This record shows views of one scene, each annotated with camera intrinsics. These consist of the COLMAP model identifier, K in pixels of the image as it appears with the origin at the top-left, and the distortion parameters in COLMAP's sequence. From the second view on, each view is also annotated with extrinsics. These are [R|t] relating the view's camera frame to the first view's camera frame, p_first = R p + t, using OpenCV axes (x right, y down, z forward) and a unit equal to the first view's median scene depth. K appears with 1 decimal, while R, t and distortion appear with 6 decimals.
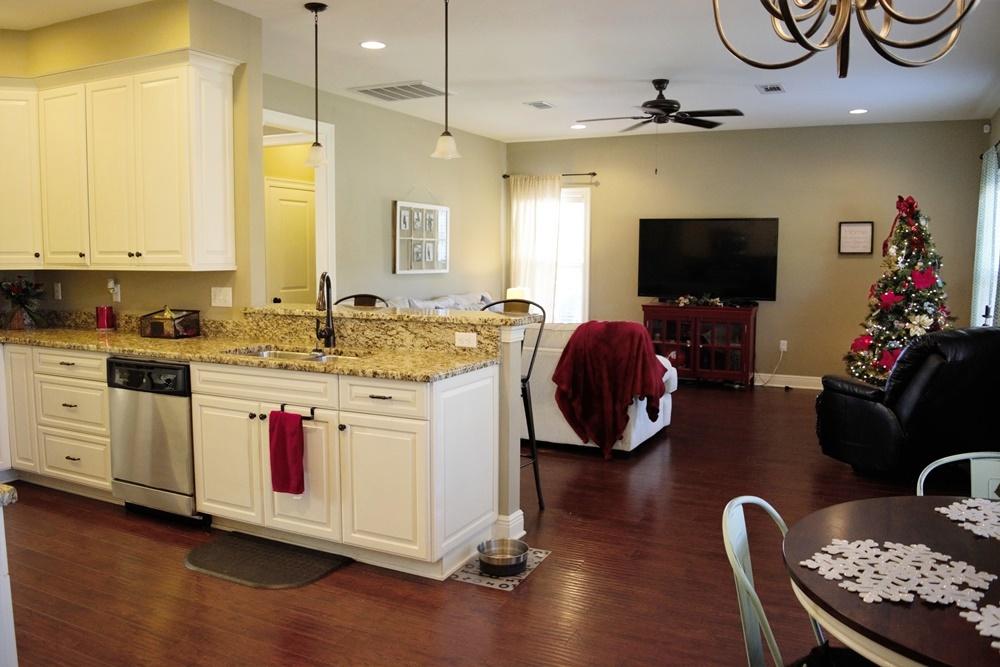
lens RADIAL K [[768.0, 0, 500.0], [0, 768.0, 333.5], [0, 0, 1]] dist [-0.096395, 0.001942]
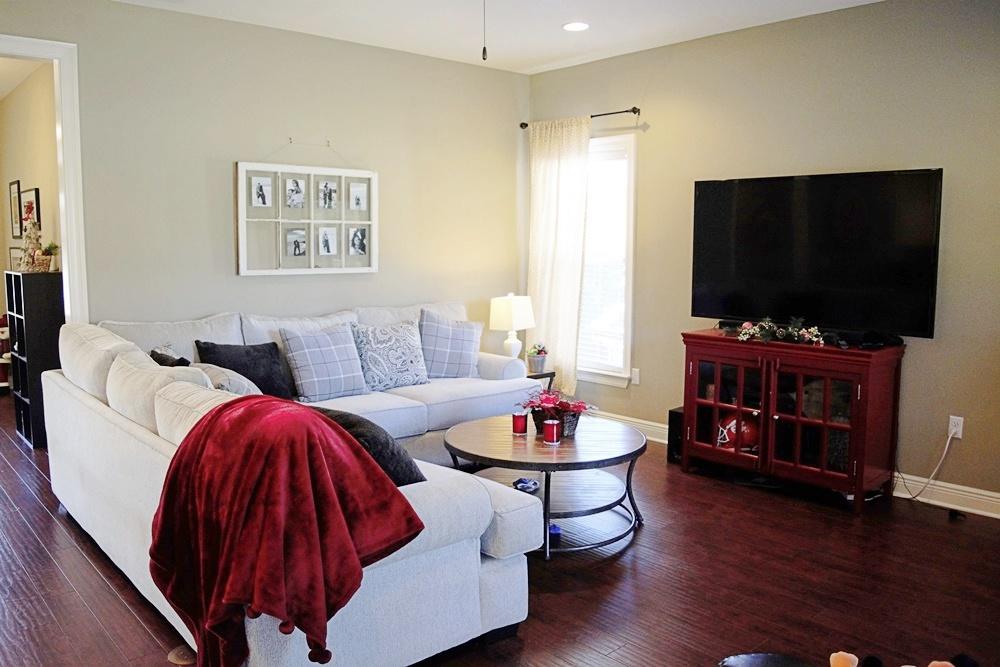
lens RADIAL K [[768.0, 0, 500.0], [0, 768.0, 333.5], [0, 0, 1]] dist [-0.096395, 0.001942]
pose [[0.931095, 0.039519, -0.362630, 0.273370], [-0.034501, 0.999198, 0.020305, -0.045575], [0.363141, -0.006395, 0.931712, 0.443413]]
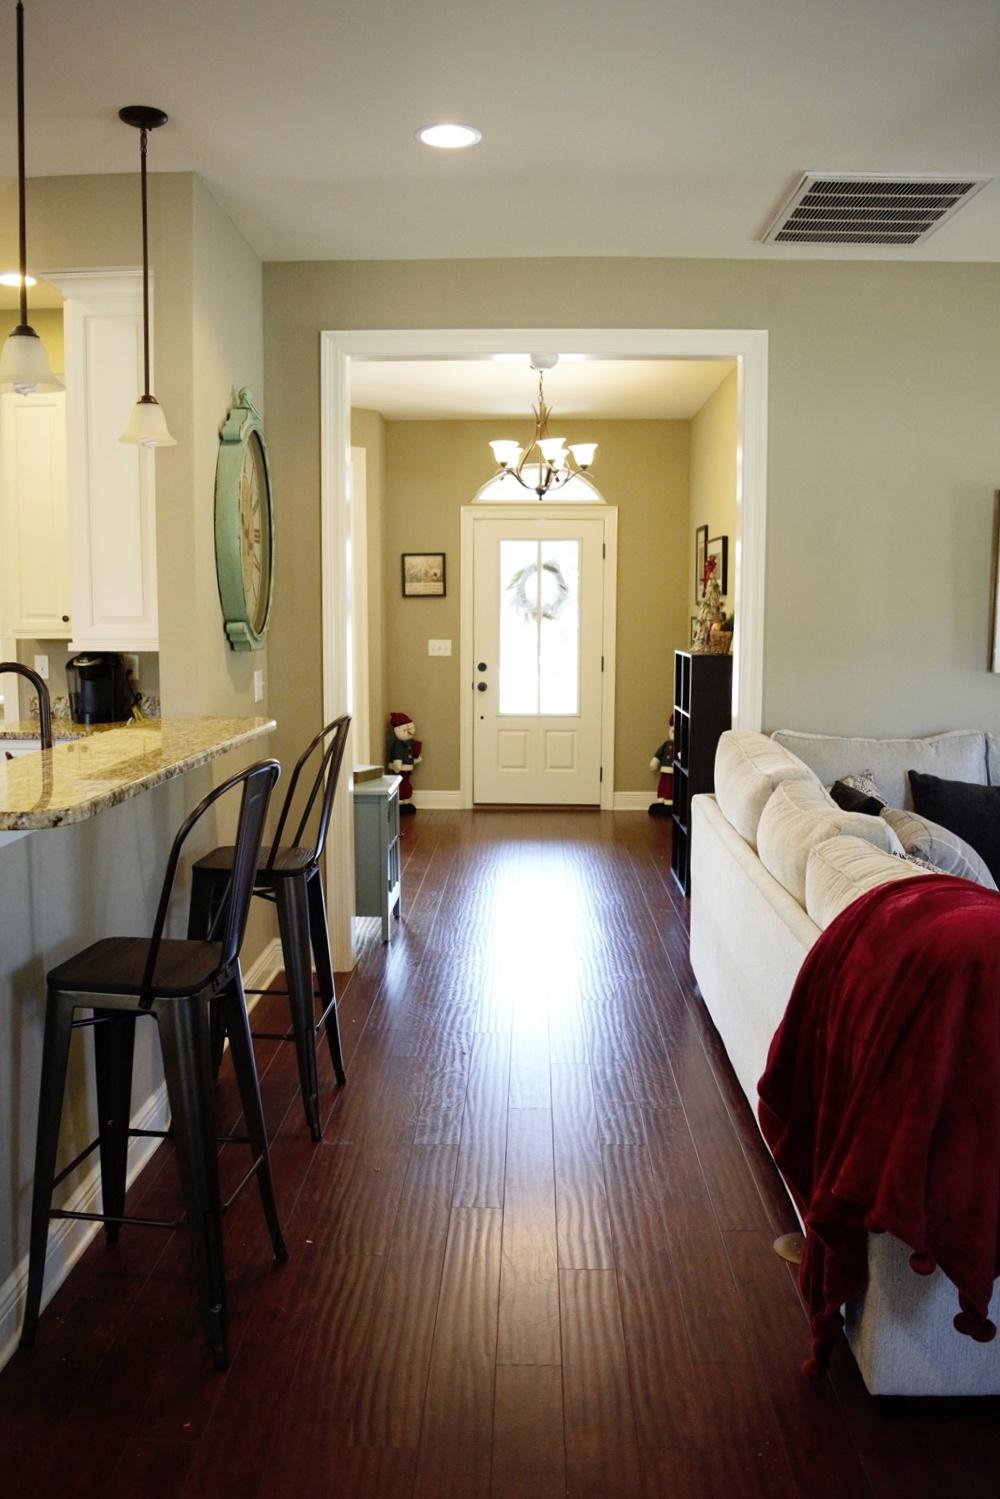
lens RADIAL K [[1187.8, 0, 500.0], [0, 1187.8, 749.5], [0, 0, 1]] dist [-0.107999, 0.003036]
pose [[0.413082, 0.101518, -0.905018, 0.284278], [-0.091681, 0.993354, 0.069581, -0.051840], [0.906067, 0.054230, 0.419644, 0.468797]]
